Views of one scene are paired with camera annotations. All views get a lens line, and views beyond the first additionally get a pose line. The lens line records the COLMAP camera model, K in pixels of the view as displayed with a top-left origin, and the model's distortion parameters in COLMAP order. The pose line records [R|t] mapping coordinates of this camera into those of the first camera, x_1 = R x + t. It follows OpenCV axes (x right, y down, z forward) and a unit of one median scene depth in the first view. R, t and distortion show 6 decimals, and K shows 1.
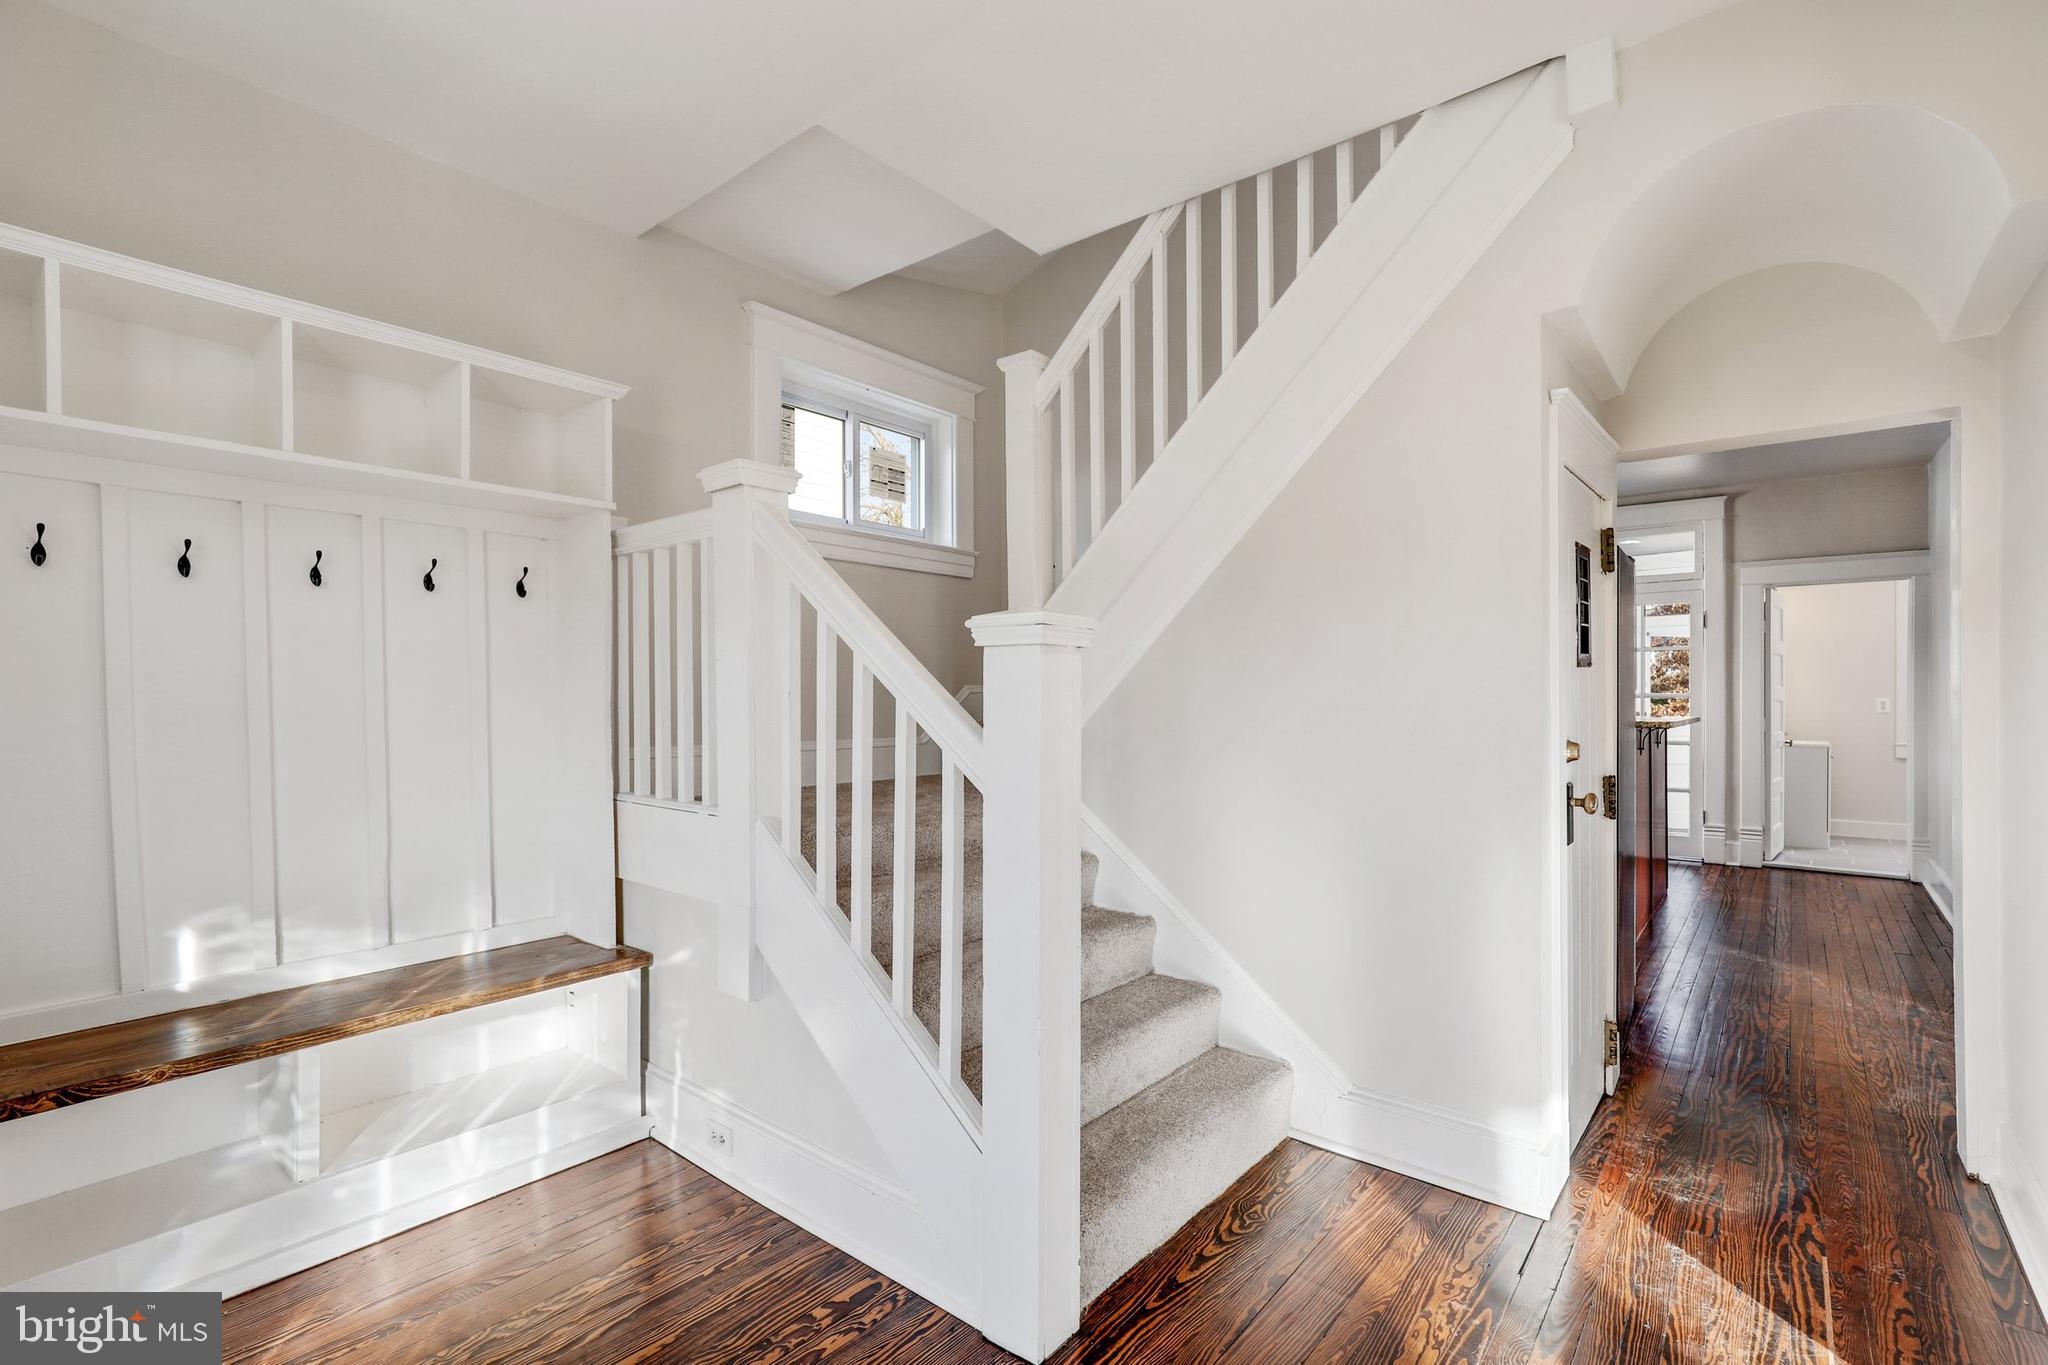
lens RADIAL K [[937.2, 0, 1027.5], [0, 937.2, 708.4], [0, 0, 1]] dist [-0.001548, -0.000377]
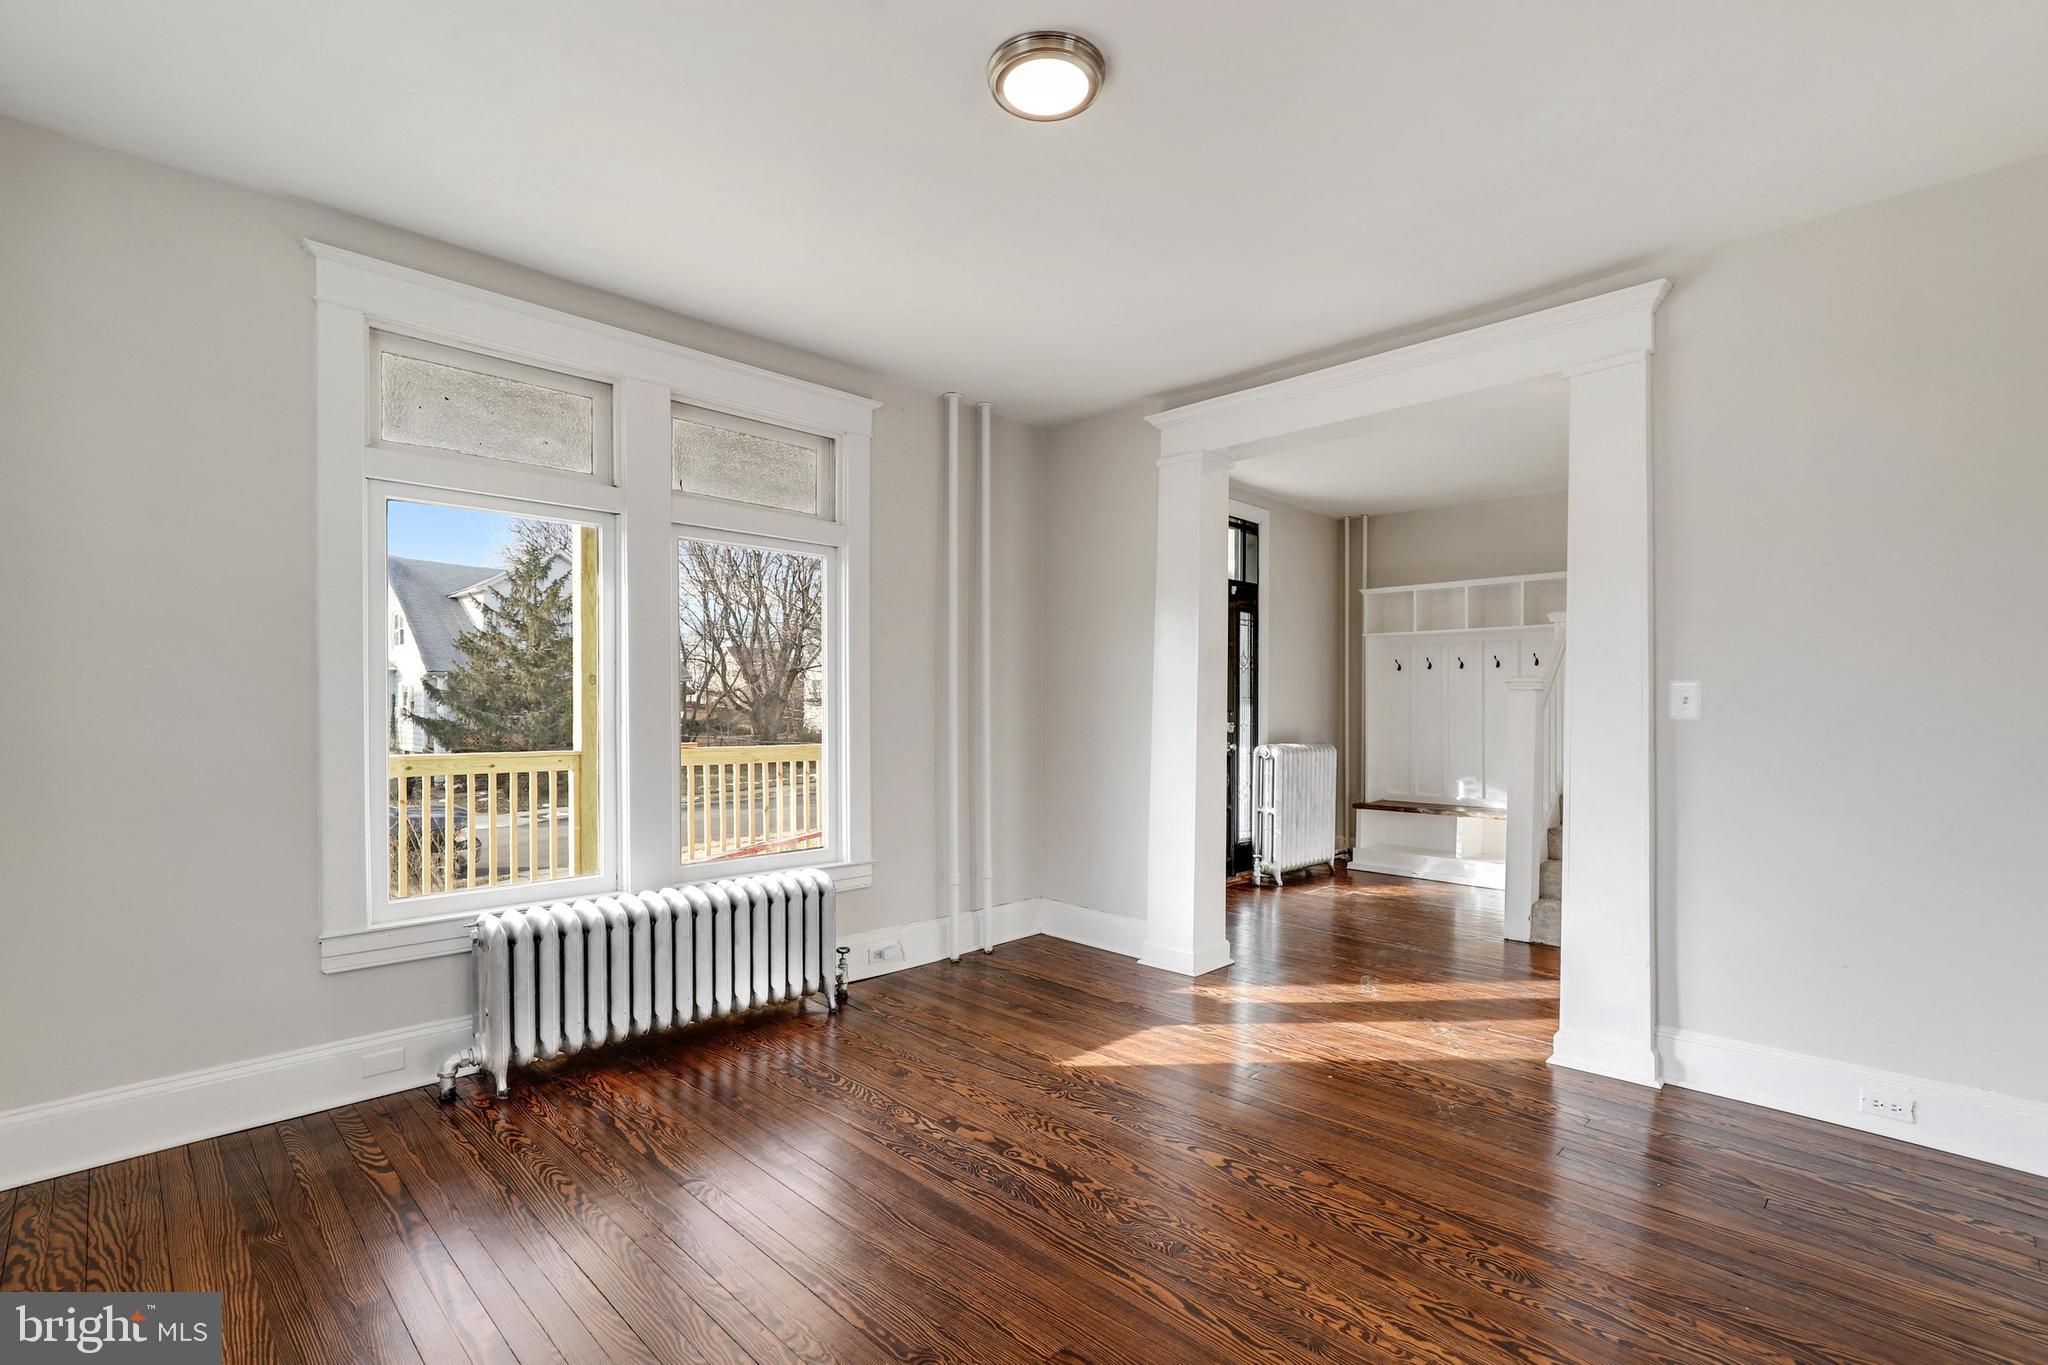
lens RADIAL K [[937.2, 0, 1027.5], [0, 937.2, 708.4], [0, 0, 1]] dist [-0.001548, -0.000377]
pose [[-0.085312, 0.002118, -0.996352, 1.984859], [-0.008718, 0.999958, 0.002873, -0.001837], [0.996316, 0.008931, -0.085290, -0.155499]]
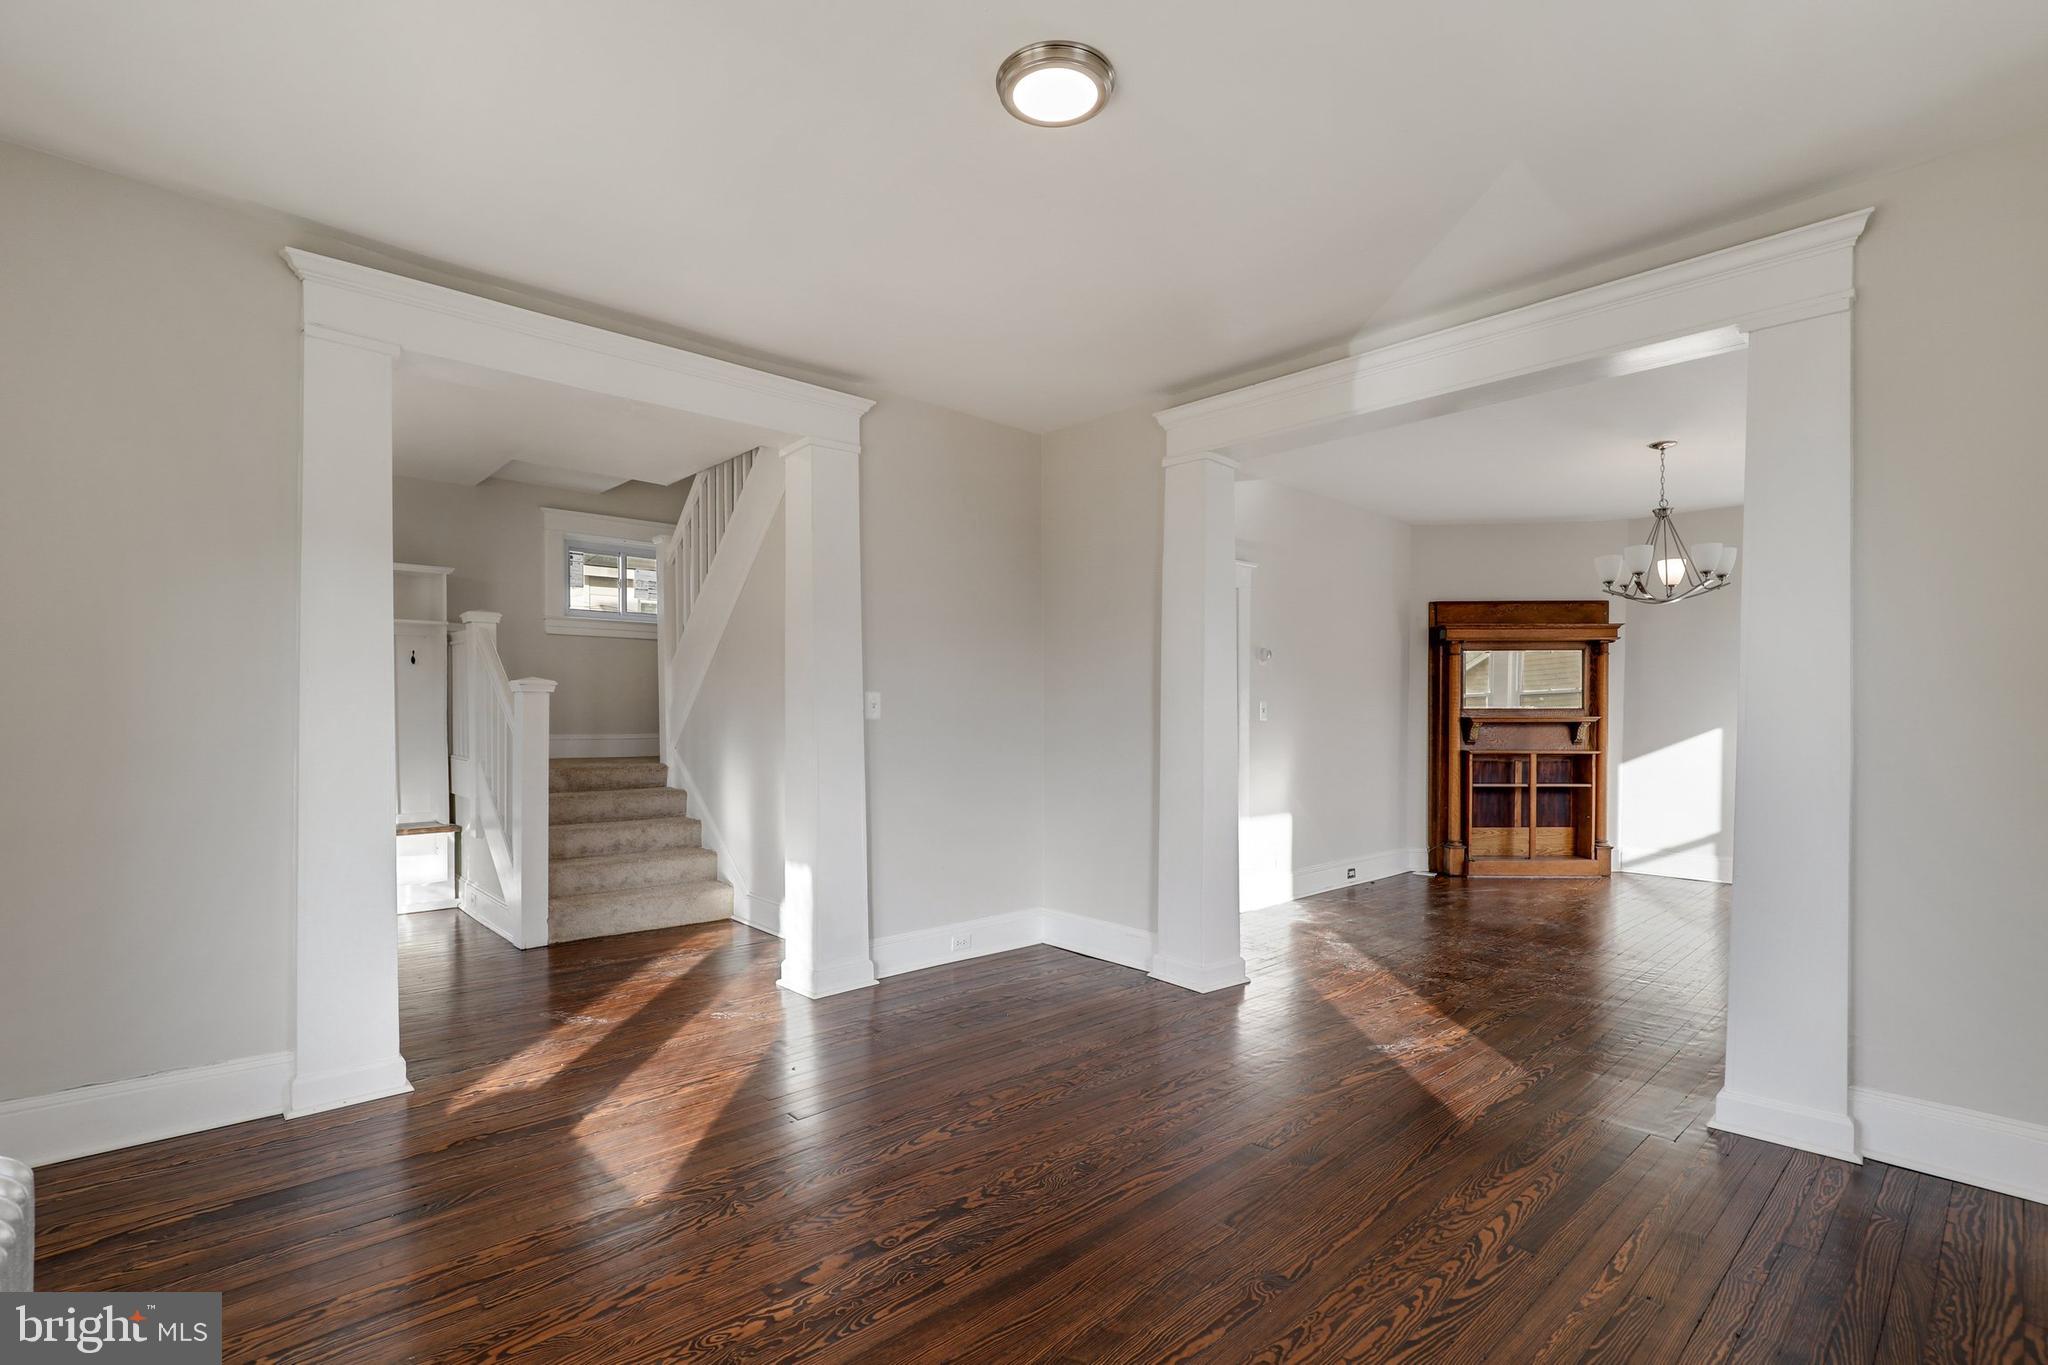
lens RADIAL K [[953.4, 0, 1029.2], [0, 953.4, 717.5], [0, 0, 1]] dist [-0.000985, -0.000228]
pose [[0.992290, 0.003616, -0.123883, 1.224250], [-0.004094, 0.999985, -0.003603, 0.008955], [0.123868, 0.004083, 0.992290, -1.080999]]
